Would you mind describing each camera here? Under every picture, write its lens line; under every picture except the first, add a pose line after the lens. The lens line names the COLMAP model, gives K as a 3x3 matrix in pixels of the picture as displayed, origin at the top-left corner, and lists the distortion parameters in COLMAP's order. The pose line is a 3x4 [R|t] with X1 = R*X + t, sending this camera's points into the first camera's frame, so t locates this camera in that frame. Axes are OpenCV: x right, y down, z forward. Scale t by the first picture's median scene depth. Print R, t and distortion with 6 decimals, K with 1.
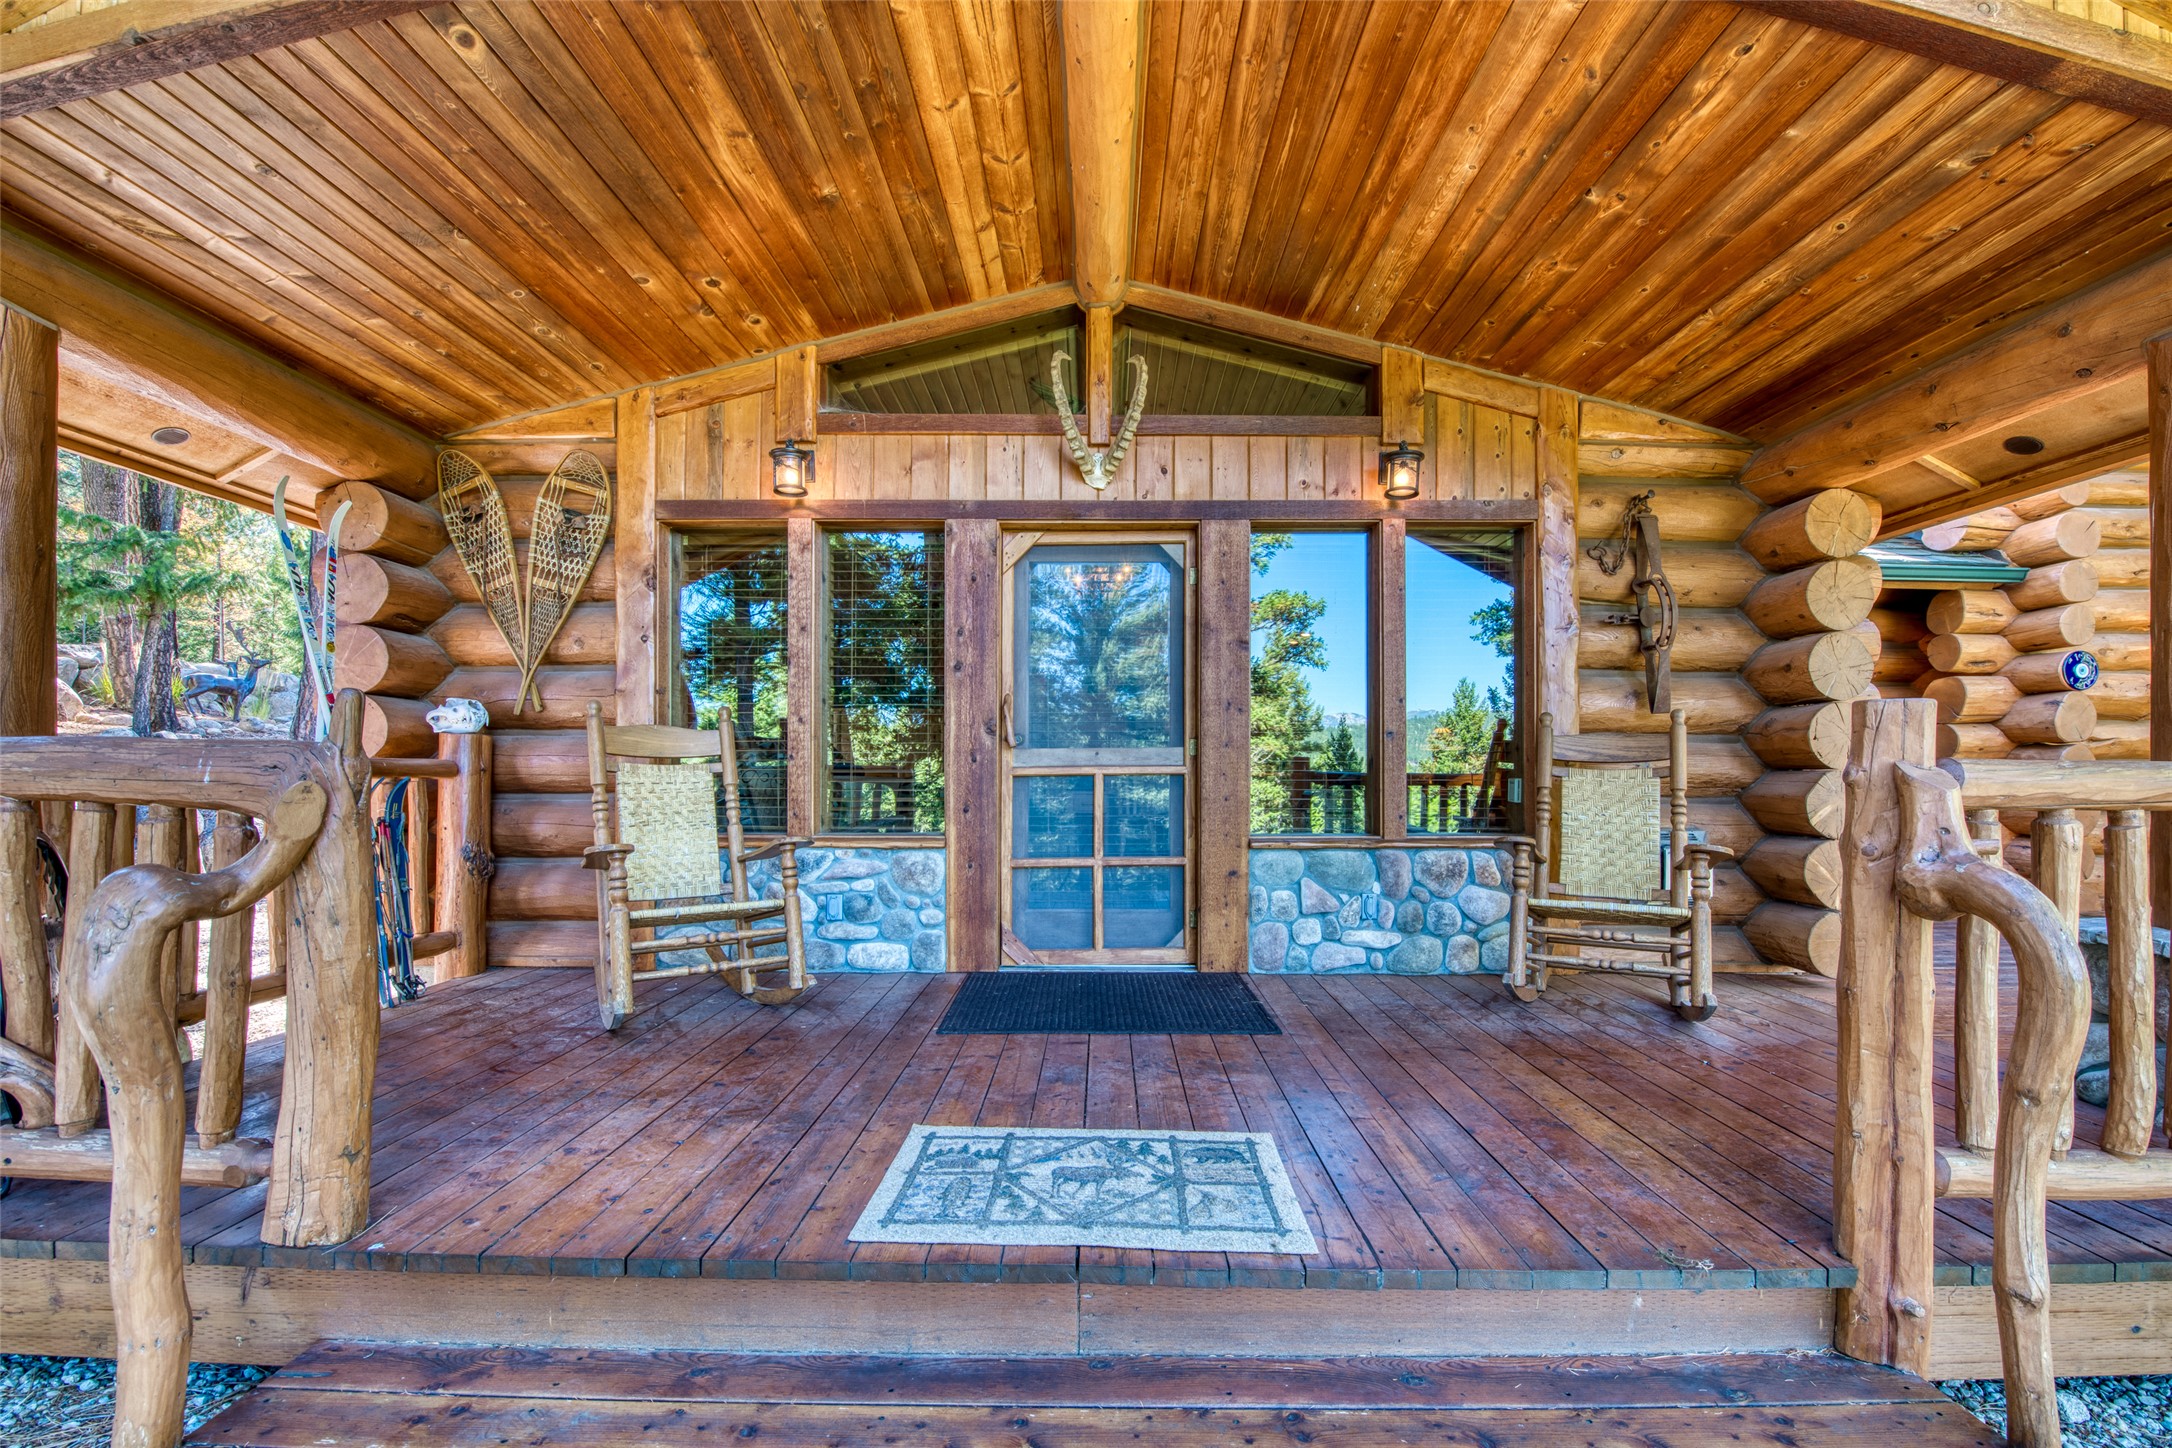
lens RADIAL K [[884.6, 0, 1105.4], [0, 884.6, 763.8], [0, 0, 1]] dist [-0.018488, -0.000756]
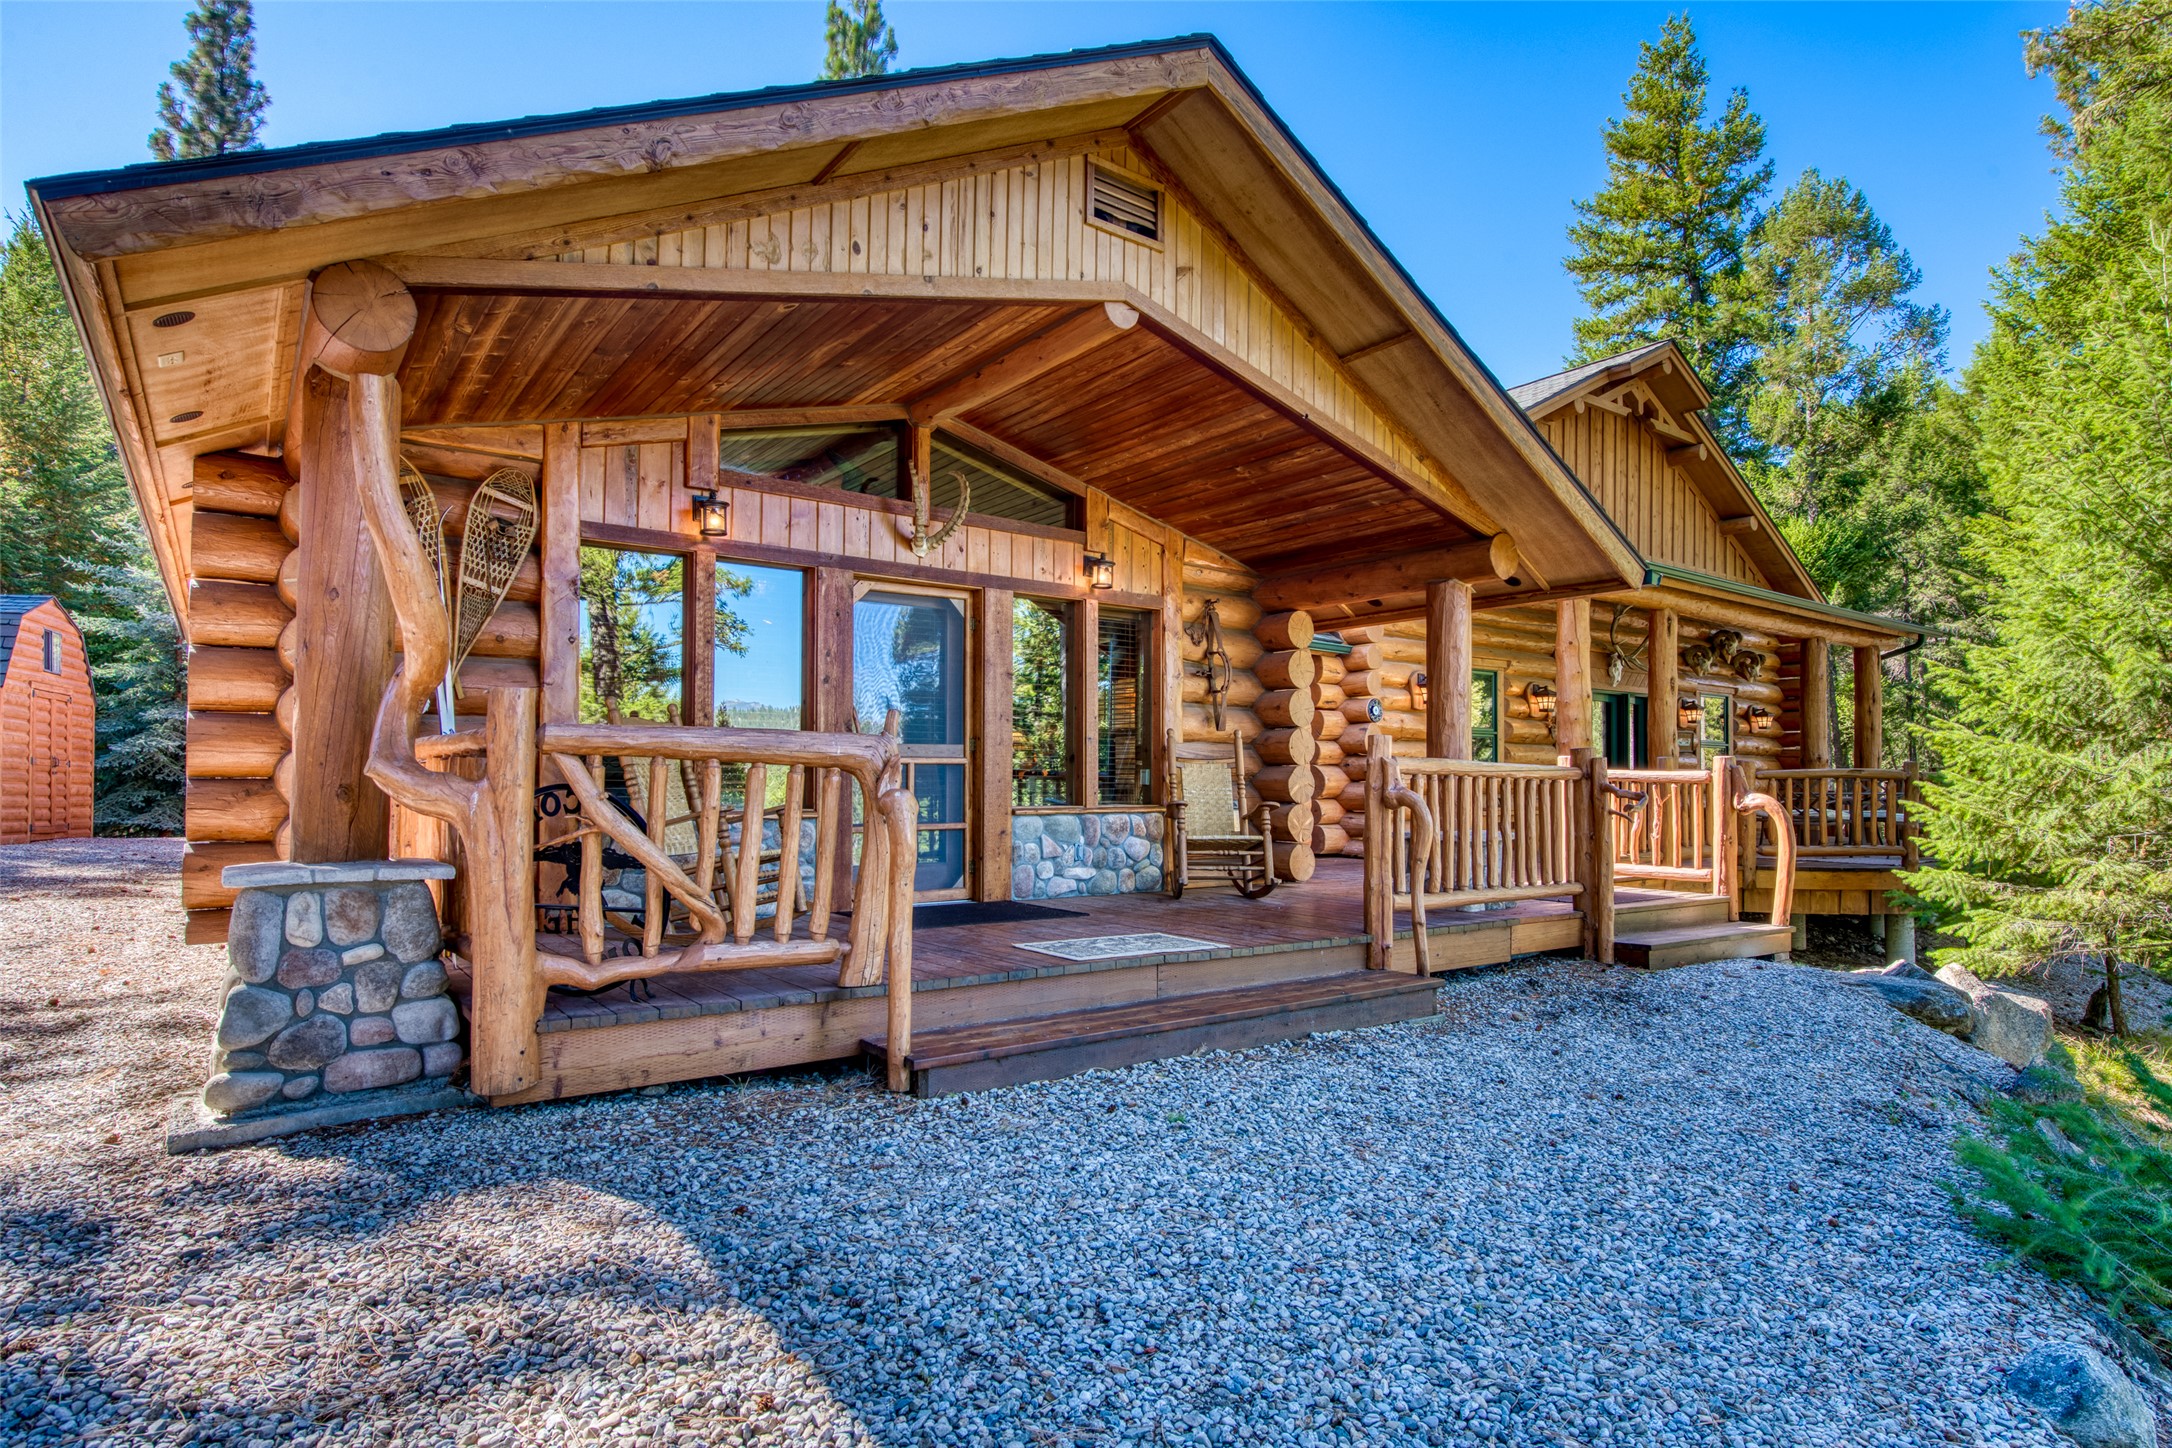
lens RADIAL K [[1154.4, 0, 1083.4], [0, 1154.4, 728.3], [0, 0, 1]] dist [-0.003093, -0.000081]
pose [[0.800355, 0.030606, 0.598745, -0.882081], [-0.009357, 0.999212, -0.038570, 0.024544], [-0.599453, 0.025267, 0.800011, -0.598135]]
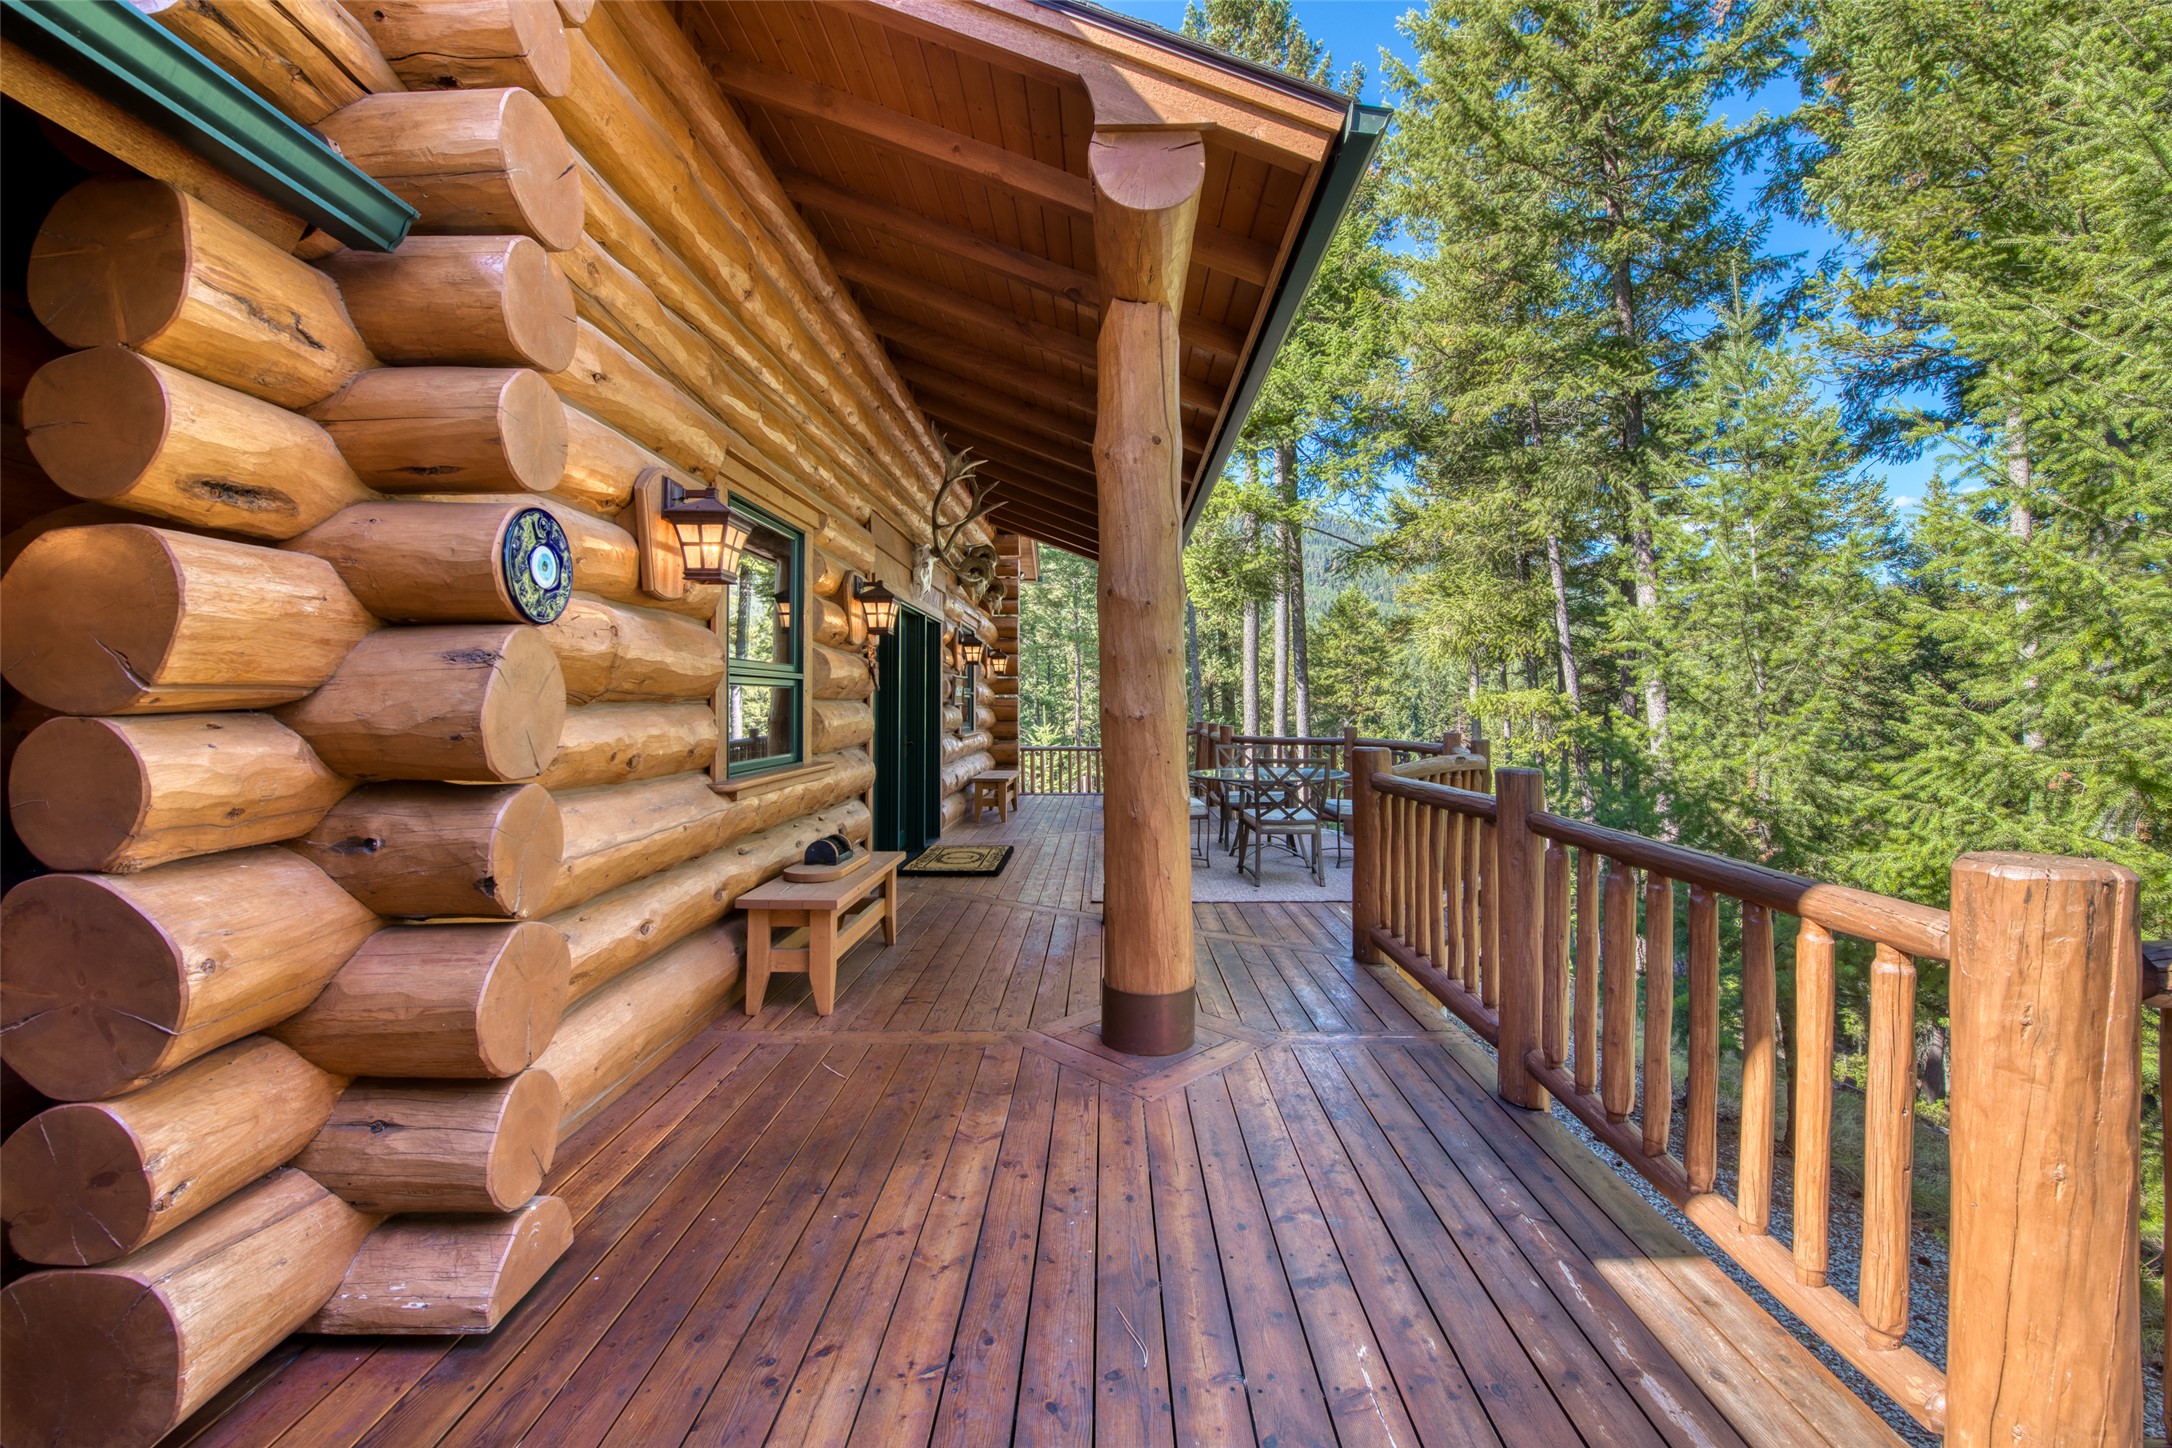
lens RADIAL K [[884.6, 0, 1139.4], [0, 884.6, 687.3], [0, 0, 1]] dist [-0.018488, -0.000756]
pose [[-0.036946, 0.018003, 0.999155, 1.051192], [-0.008098, 0.999799, -0.018314, -0.075902], [-0.999284, -0.008767, -0.036793, 1.050142]]
